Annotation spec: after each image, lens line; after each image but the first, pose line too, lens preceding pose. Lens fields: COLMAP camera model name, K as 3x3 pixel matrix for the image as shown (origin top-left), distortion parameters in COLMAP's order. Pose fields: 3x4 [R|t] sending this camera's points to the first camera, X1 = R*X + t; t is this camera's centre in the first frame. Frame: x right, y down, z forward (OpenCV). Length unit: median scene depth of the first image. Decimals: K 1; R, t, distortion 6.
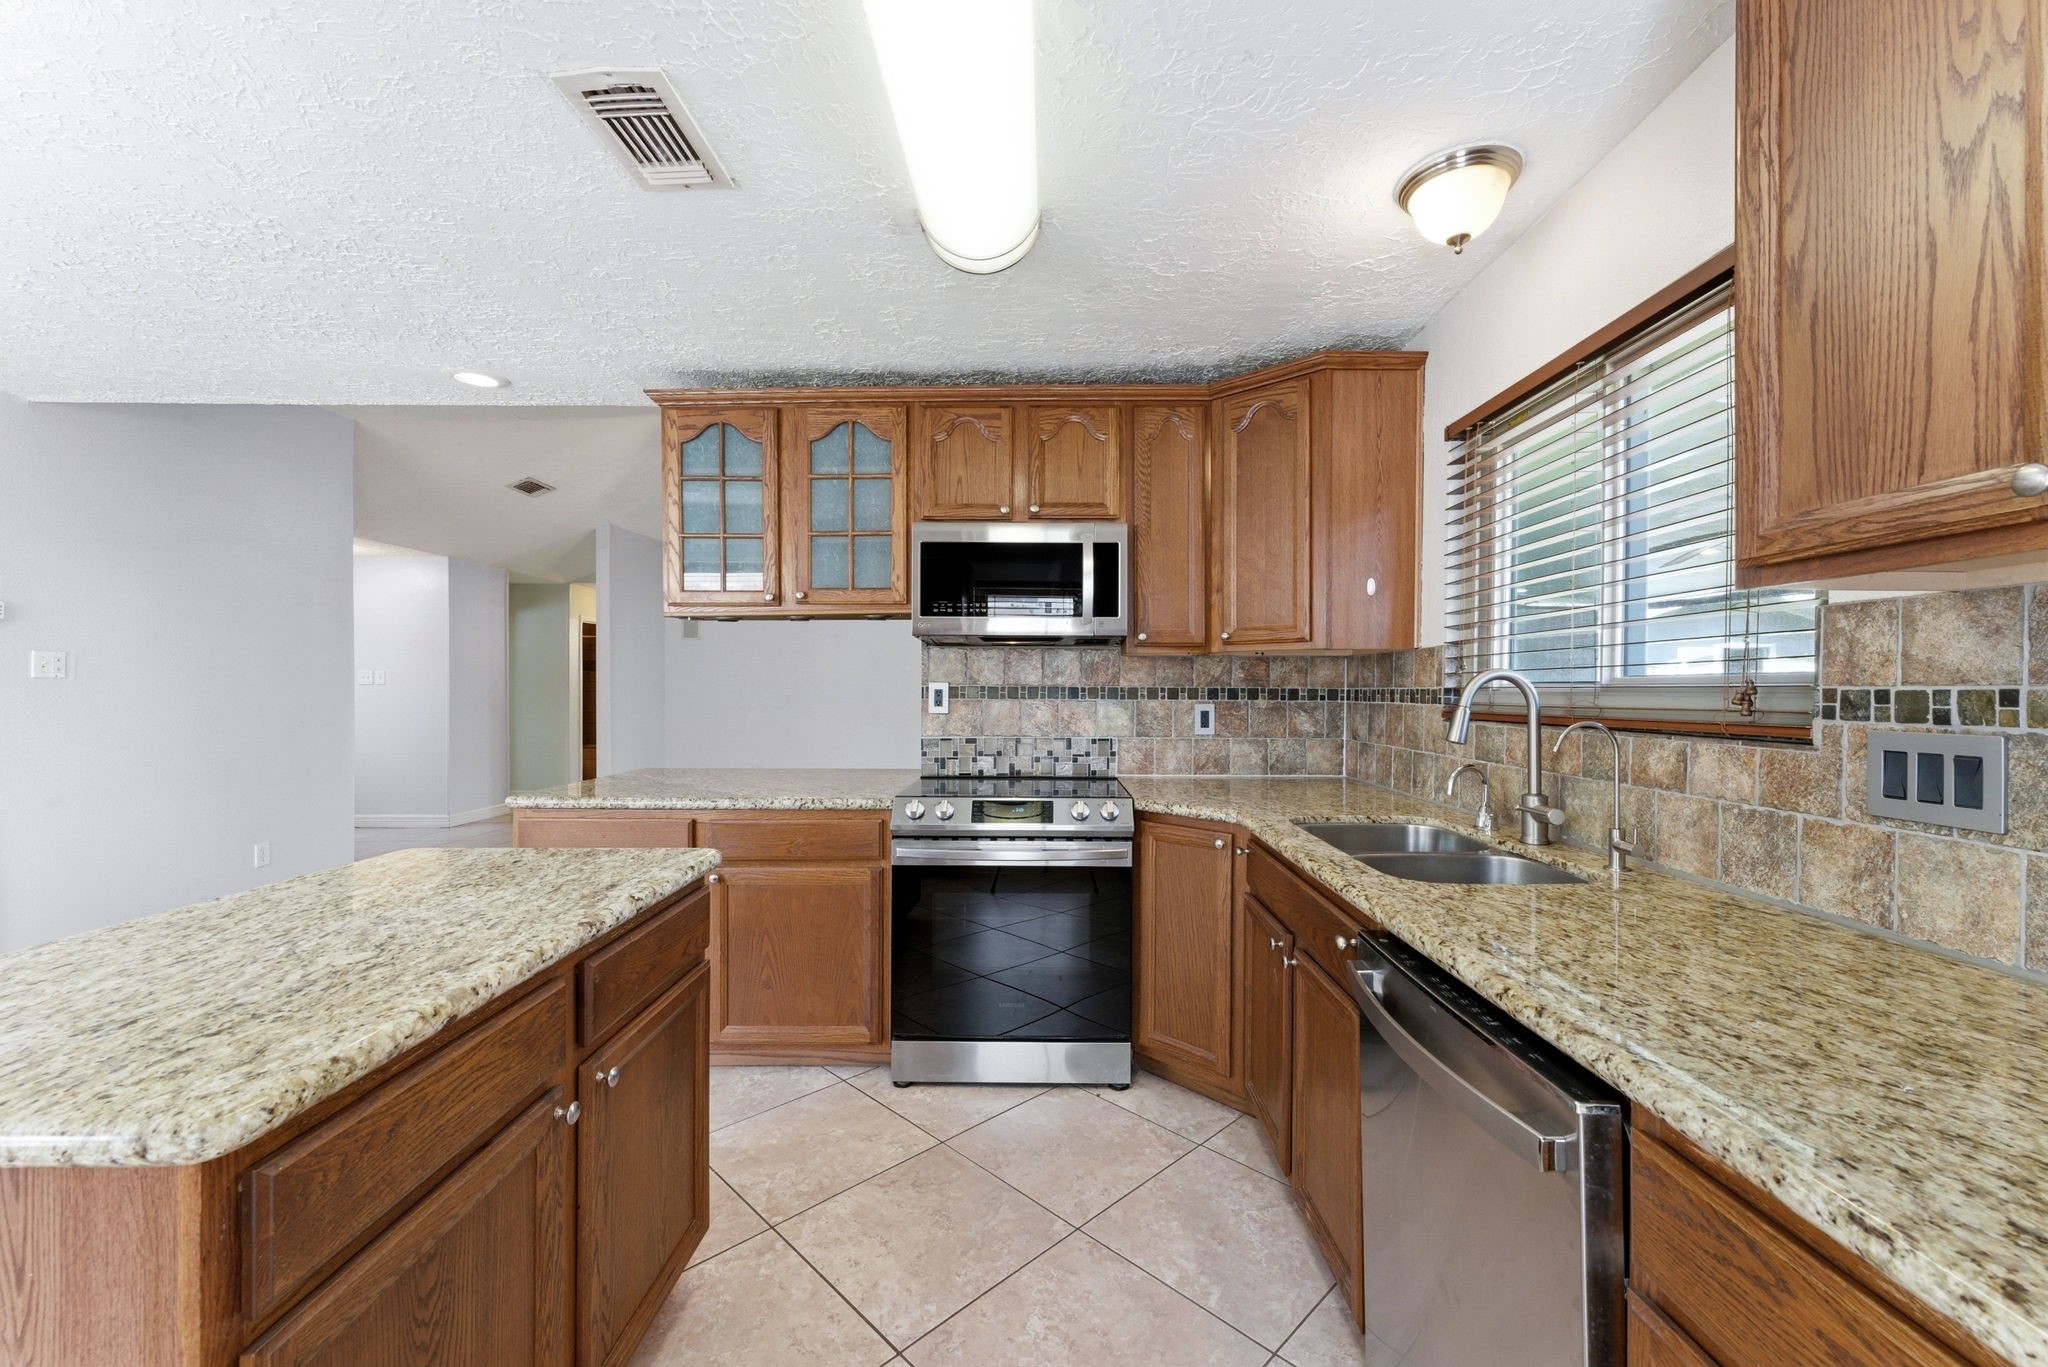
lens RADIAL K [[836.3, 0, 1034.0], [0, 836.3, 684.2], [0, 0, 1]] dist [-0.002860, 0.001569]
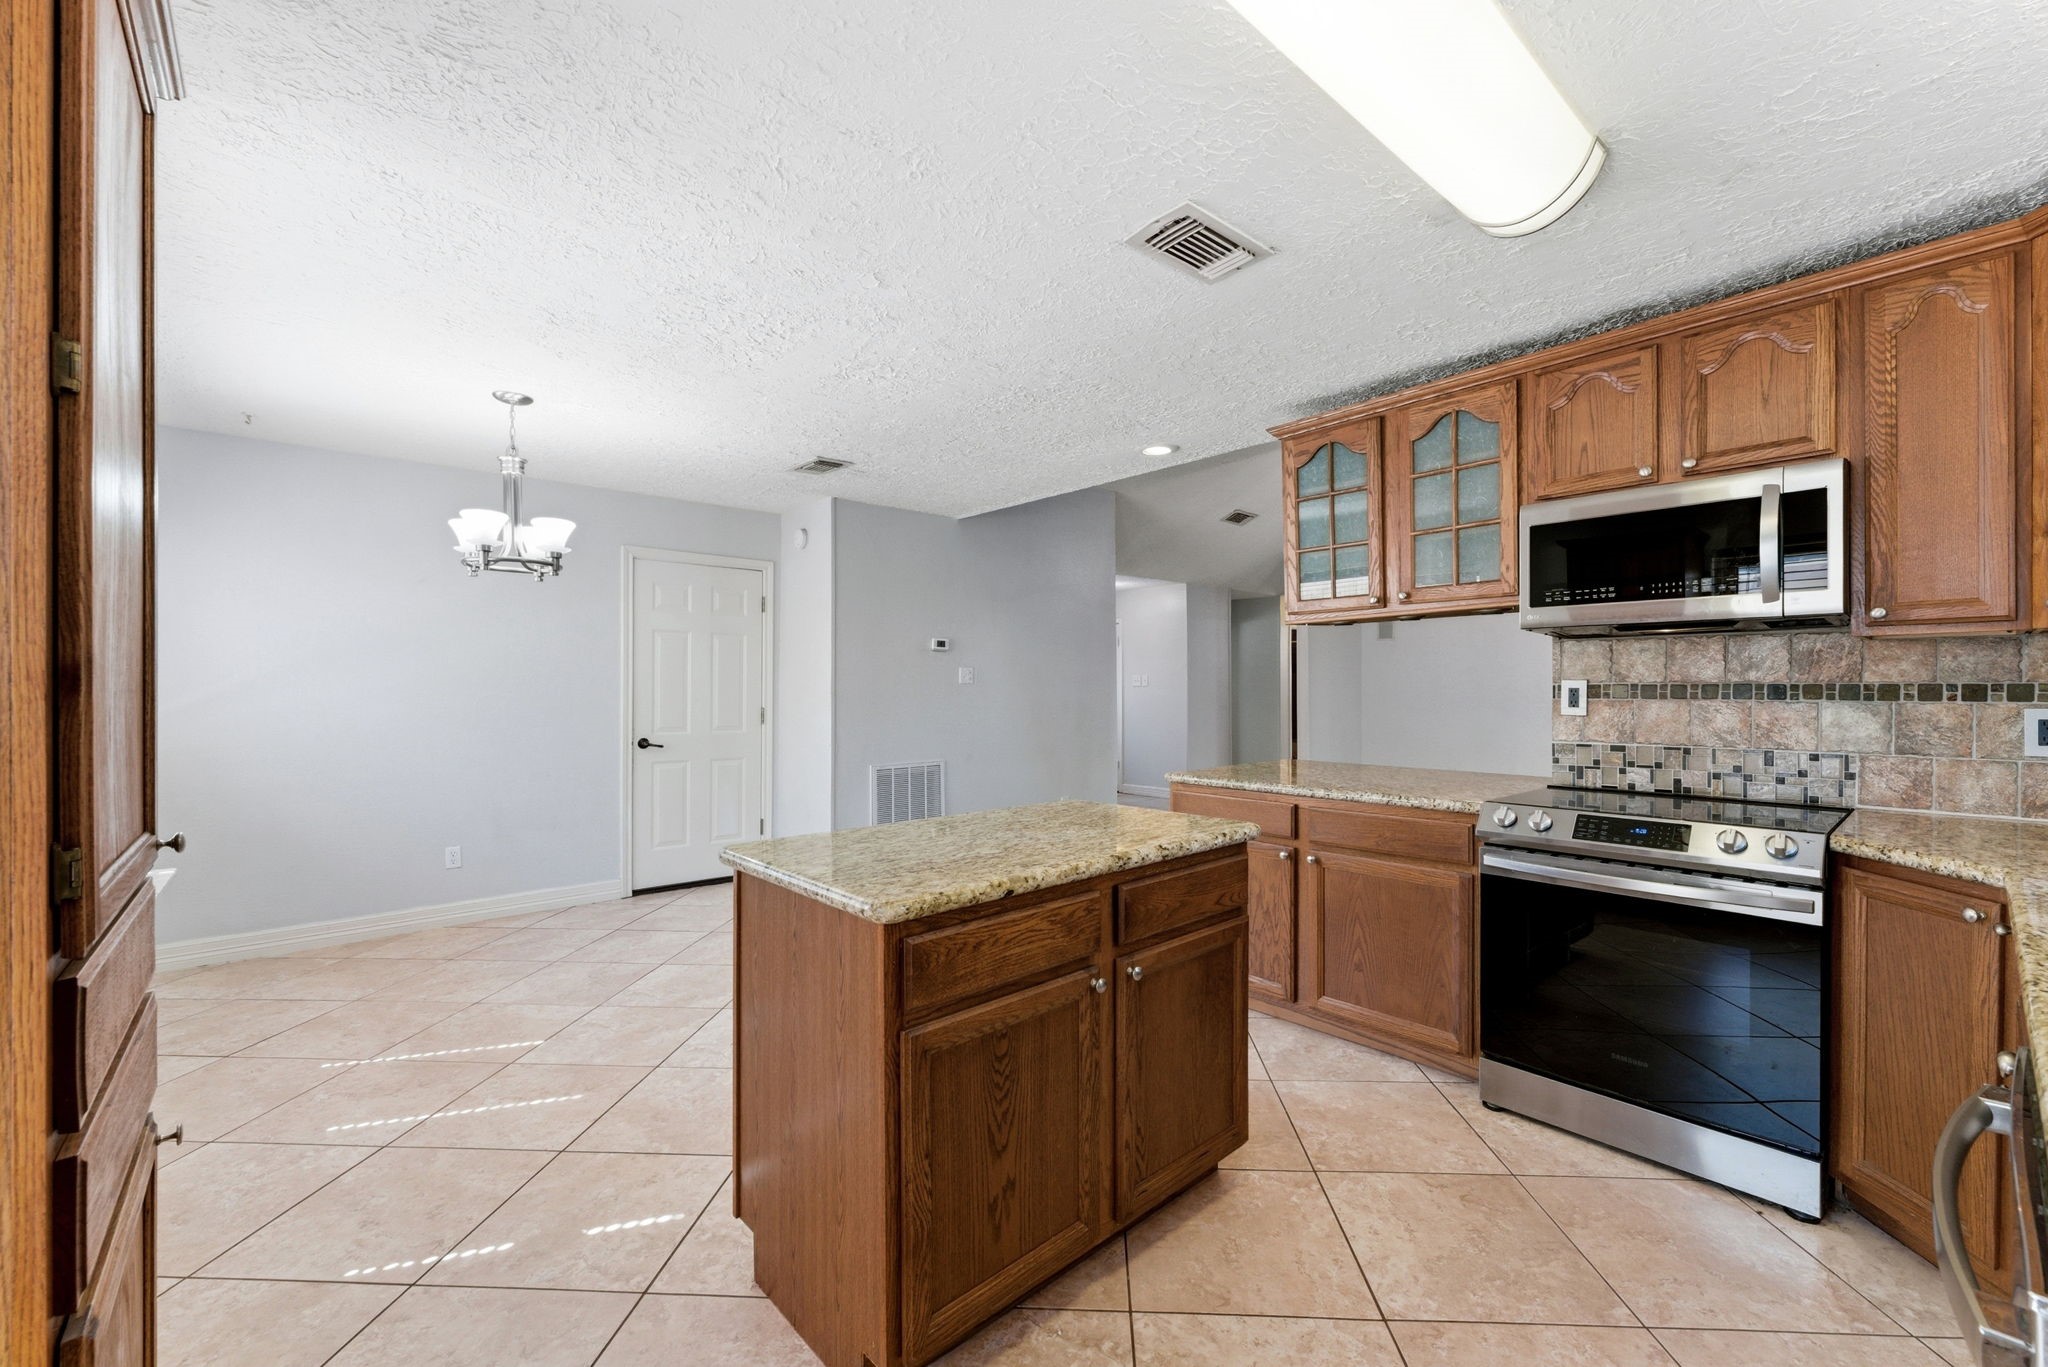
lens RADIAL K [[836.3, 0, 1018.3], [0, 836.3, 686.5], [0, 0, 1]] dist [-0.002860, 0.001569]
pose [[0.656258, -0.006145, -0.754512, 0.185108], [0.008088, 0.999967, -0.001110, 0.001012], [0.754493, -0.005373, 0.656286, -0.017928]]
